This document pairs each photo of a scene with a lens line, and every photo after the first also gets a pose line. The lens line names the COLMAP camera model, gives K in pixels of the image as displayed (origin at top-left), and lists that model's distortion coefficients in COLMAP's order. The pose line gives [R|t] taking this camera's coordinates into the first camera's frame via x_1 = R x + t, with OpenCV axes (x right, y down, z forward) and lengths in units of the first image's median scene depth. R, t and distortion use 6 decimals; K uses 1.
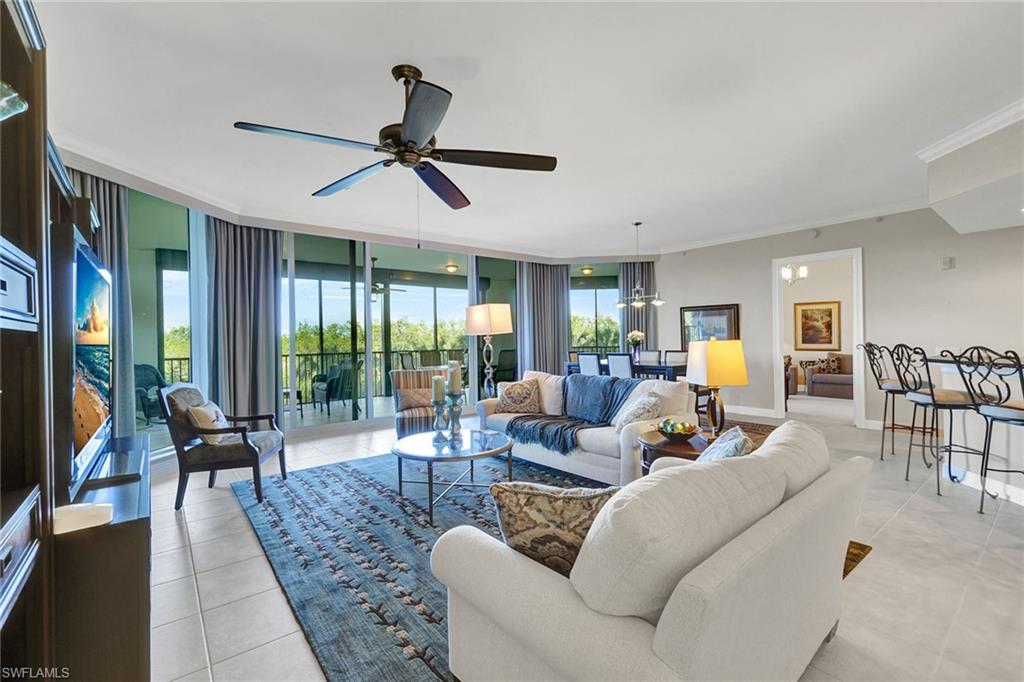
lens RADIAL K [[444.6, 0, 513.1], [0, 444.6, 337.2], [0, 0, 1]] dist [0.001860, 0.000077]
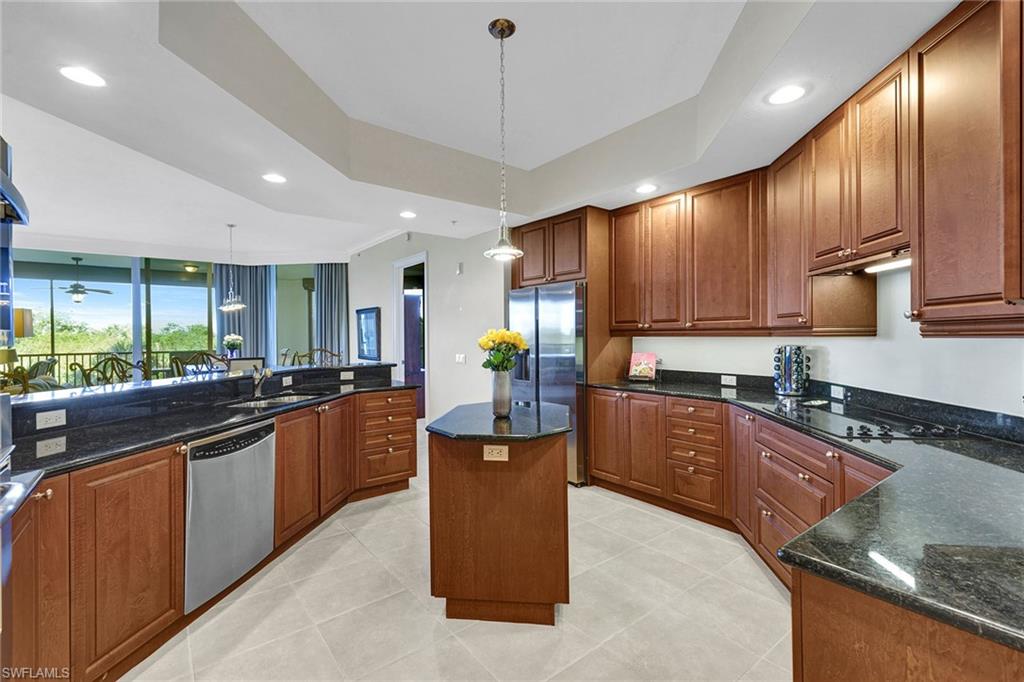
lens RADIAL K [[444.6, 0, 513.1], [0, 444.6, 337.2], [0, 0, 1]] dist [0.001860, 0.000077]
pose [[0.999990, 0.004410, 0.000874, 0.695937], [-0.004413, 0.999982, 0.004111, -0.010915], [-0.000856, -0.004115, 0.999991, 0.004648]]
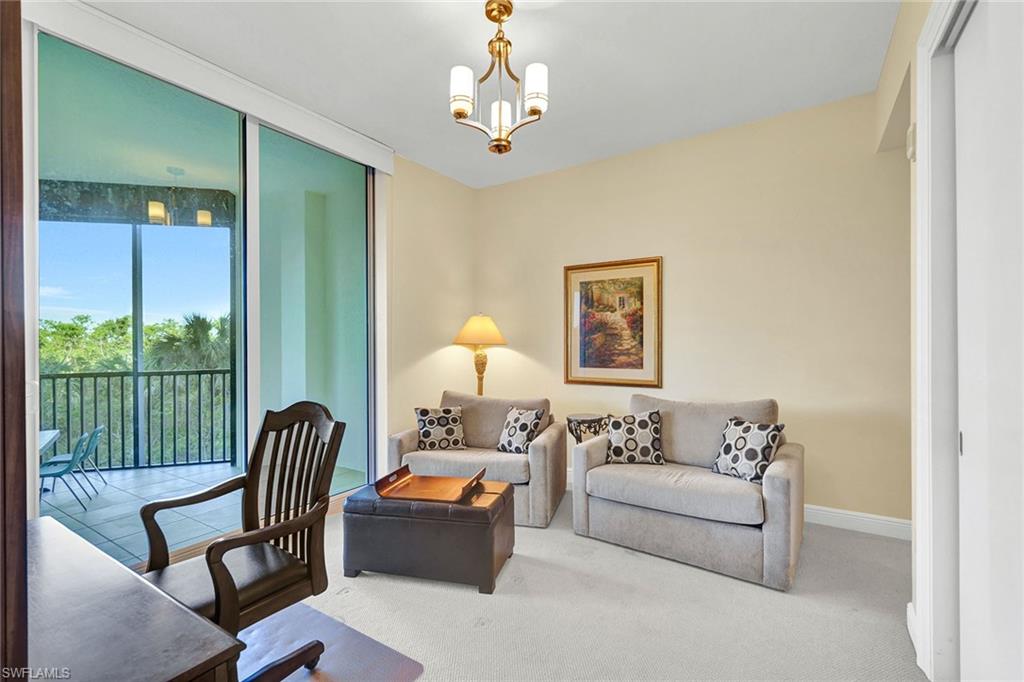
lens RADIAL K [[444.6, 0, 513.1], [0, 444.6, 337.2], [0, 0, 1]] dist [0.001860, 0.000077]
pose [[0.953537, 0.011336, 0.301063, 0.569697], [-0.006374, 0.999827, -0.017461, -0.005706], [-0.301209, 0.014731, 0.953444, 0.770186]]
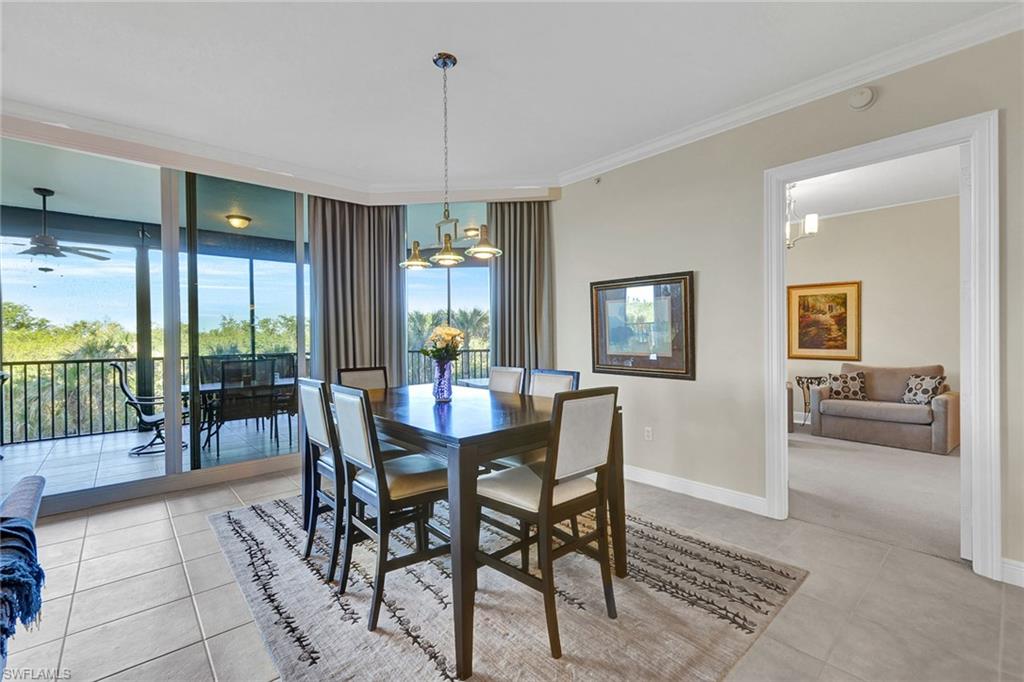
lens RADIAL K [[444.6, 0, 513.1], [0, 444.6, 337.2], [0, 0, 1]] dist [0.001860, 0.000077]
pose [[0.998891, 0.004166, 0.046893, 0.247205], [-0.004498, 0.999965, 0.006992, -0.005186], [-0.046862, -0.007195, 0.998875, 0.452287]]
